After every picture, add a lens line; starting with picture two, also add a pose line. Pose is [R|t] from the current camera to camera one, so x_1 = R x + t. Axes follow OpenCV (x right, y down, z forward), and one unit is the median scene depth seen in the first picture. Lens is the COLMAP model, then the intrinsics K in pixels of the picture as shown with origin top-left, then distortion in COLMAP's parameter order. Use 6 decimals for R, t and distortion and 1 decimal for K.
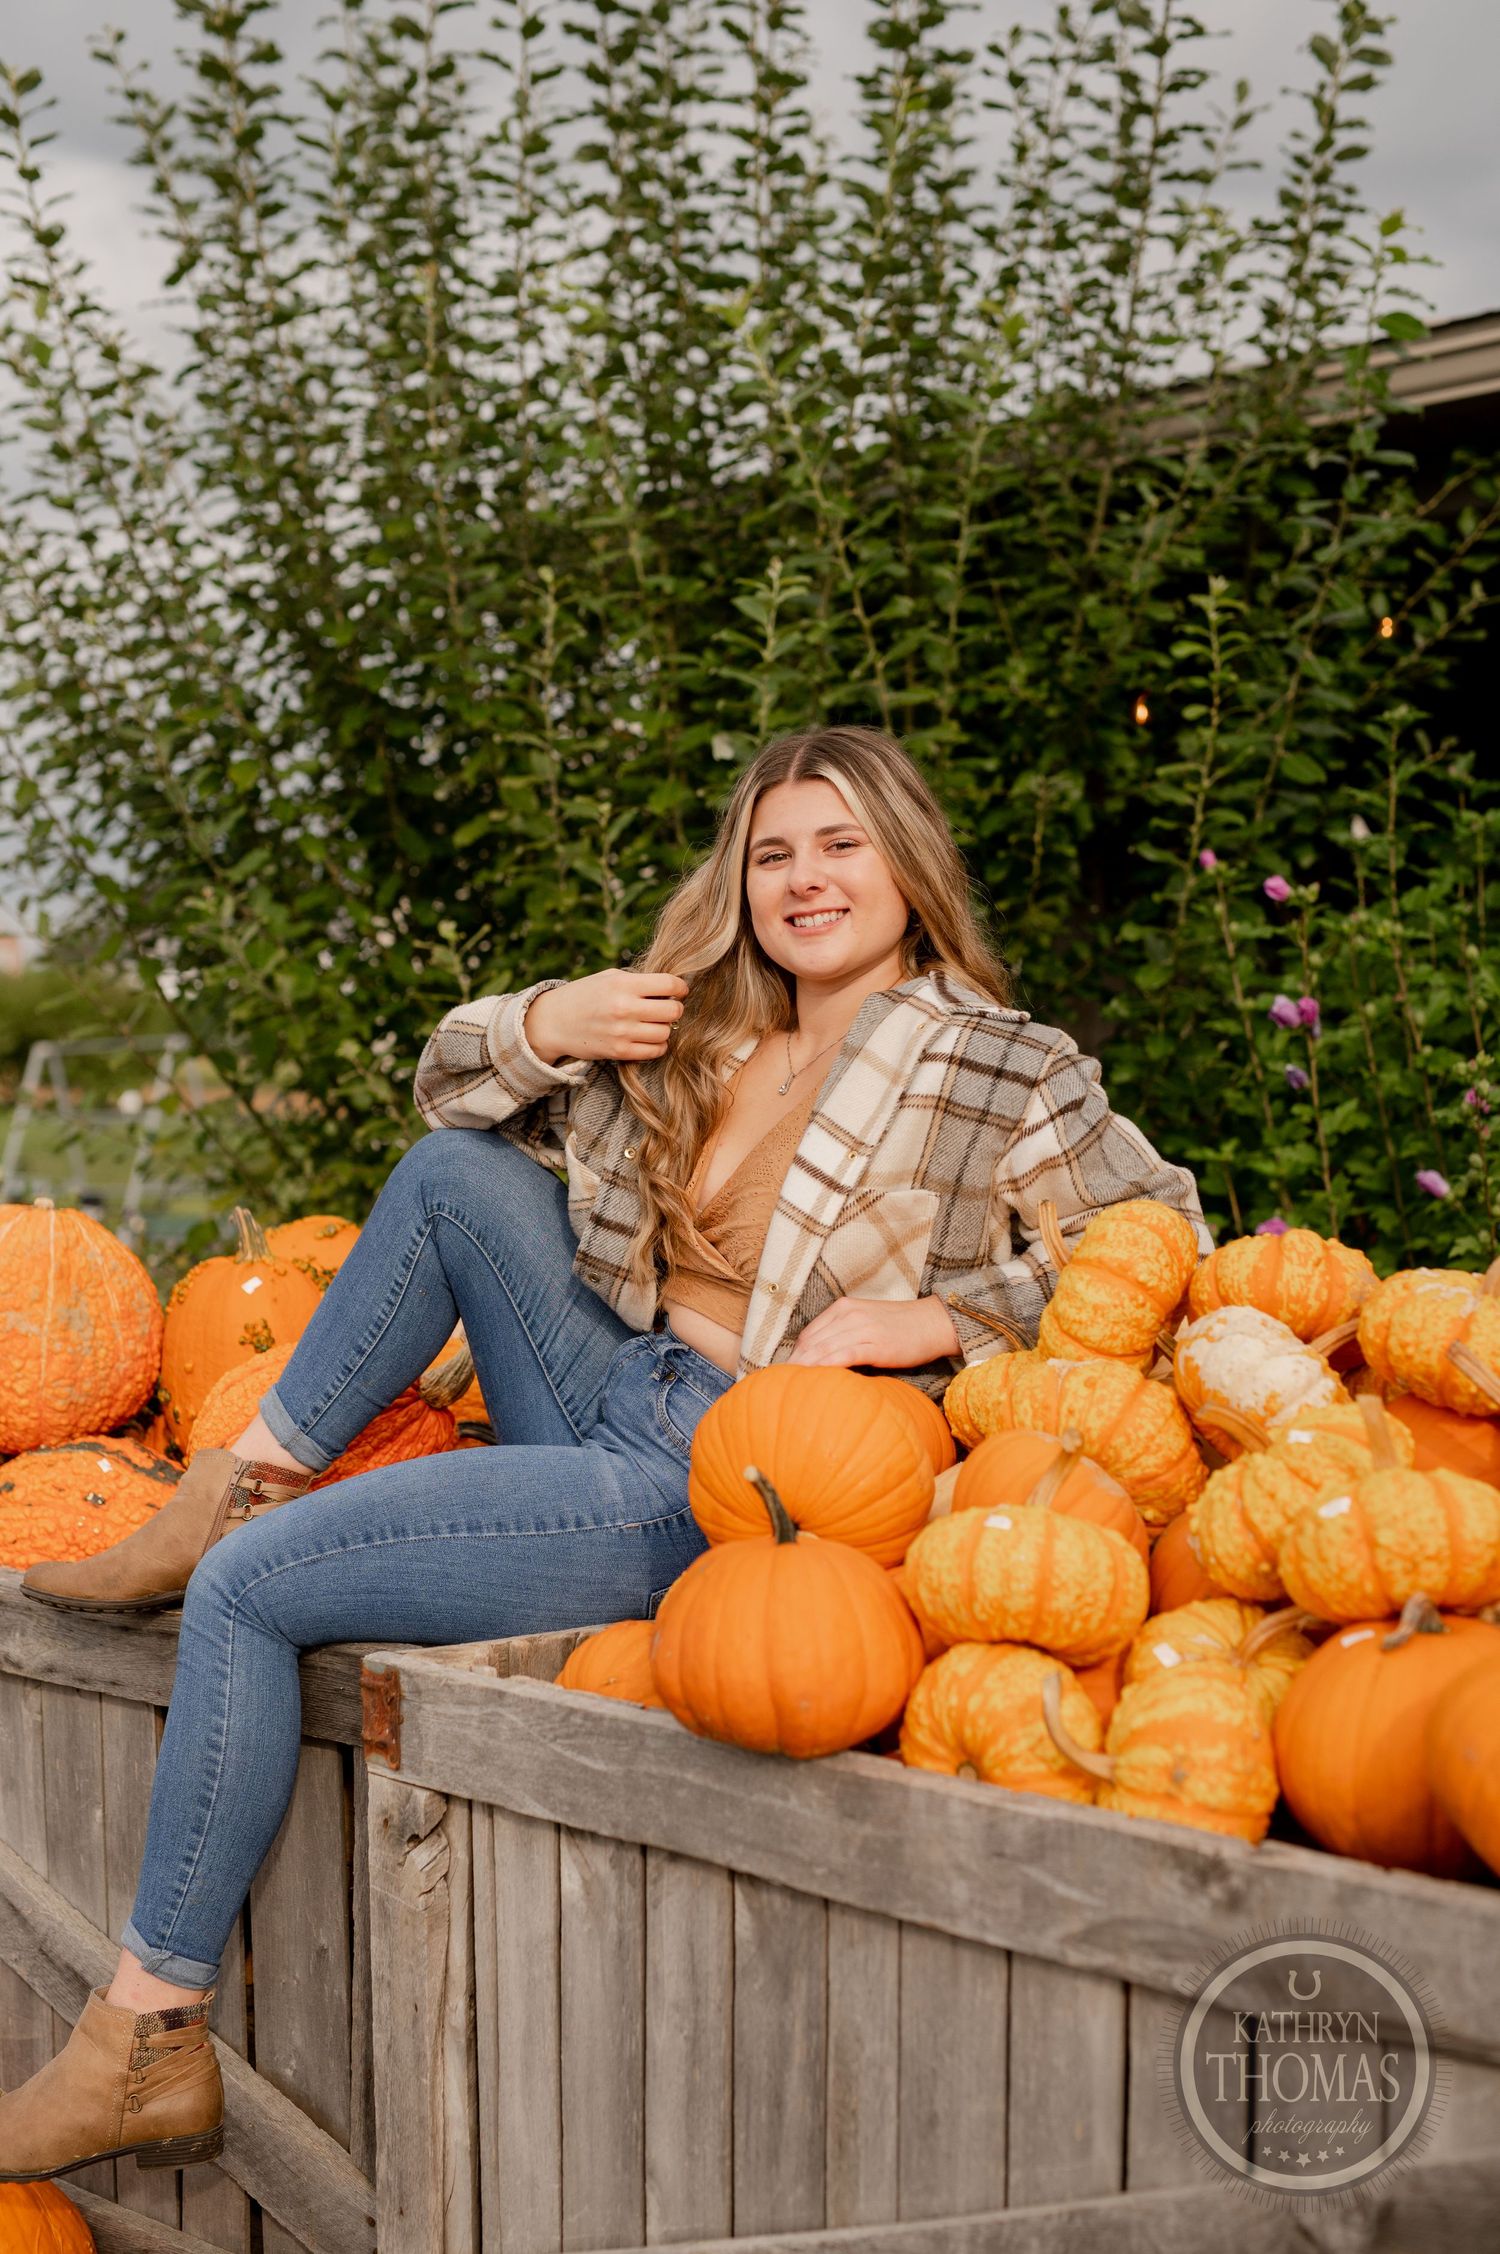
lens RADIAL K [[3314.4, 0, 658.1], [0, 3314.4, 1117.1], [0, 0, 1]] dist [0.059197, -0.497362]
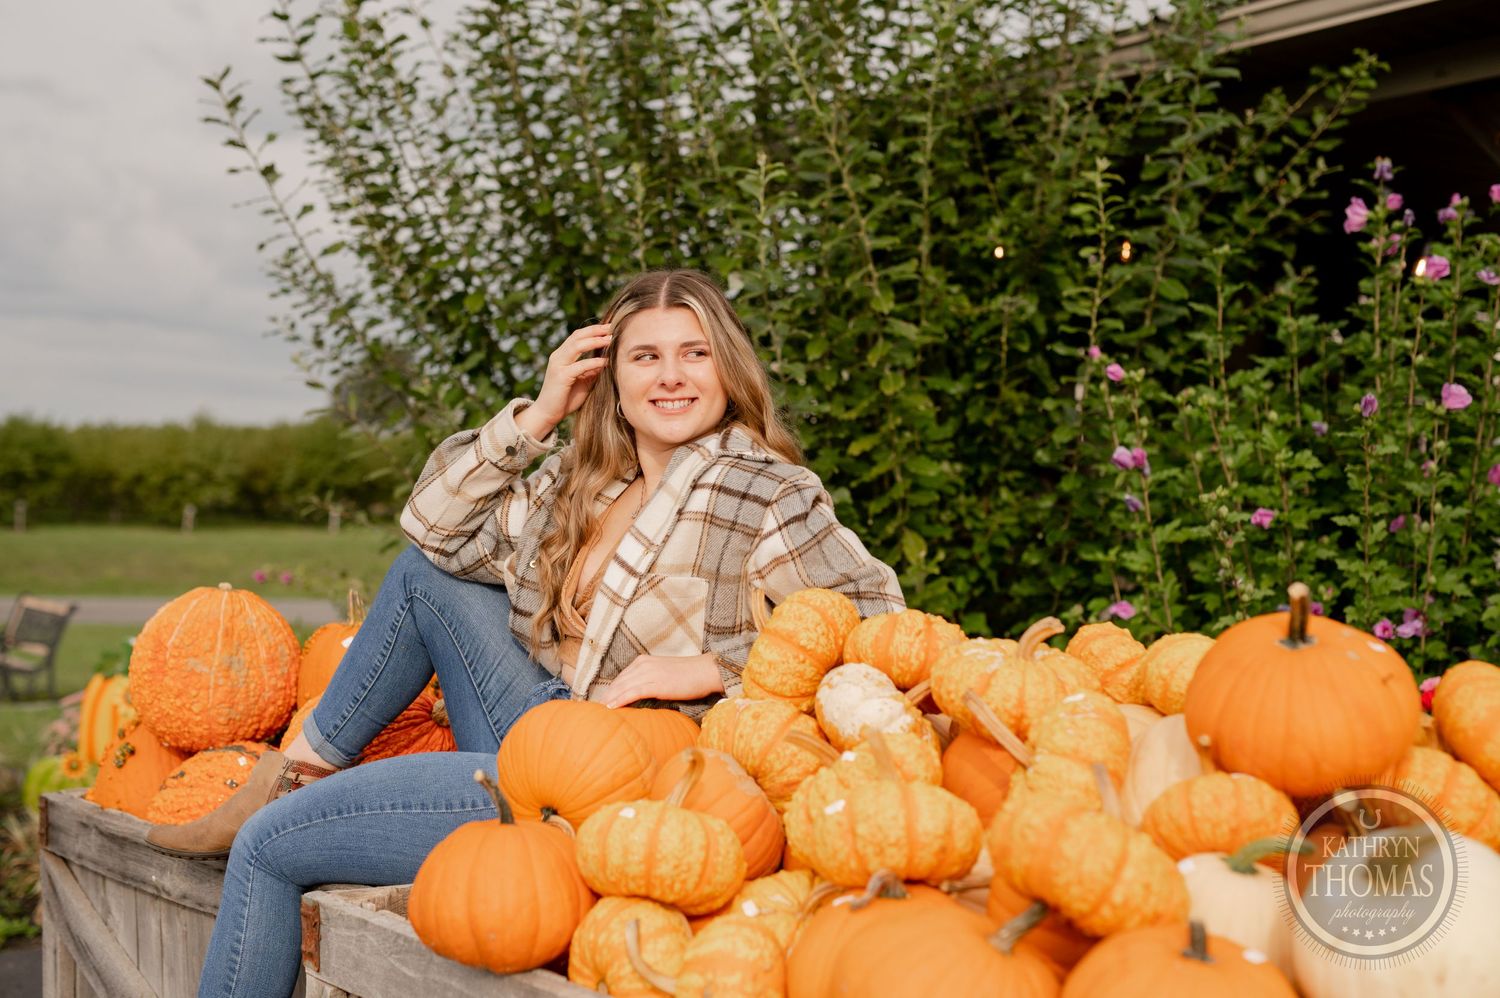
lens RADIAL K [[2153.6, 0, 749.5], [0, 2153.6, 506.1], [0, 0, 1]] dist [0.001061, 0.032973]
pose [[0.988232, -0.001003, -0.152960, 0.227763], [-0.001372, 0.999880, -0.015421, 0.004776], [0.152957, 0.015449, 0.988112, 0.077156]]
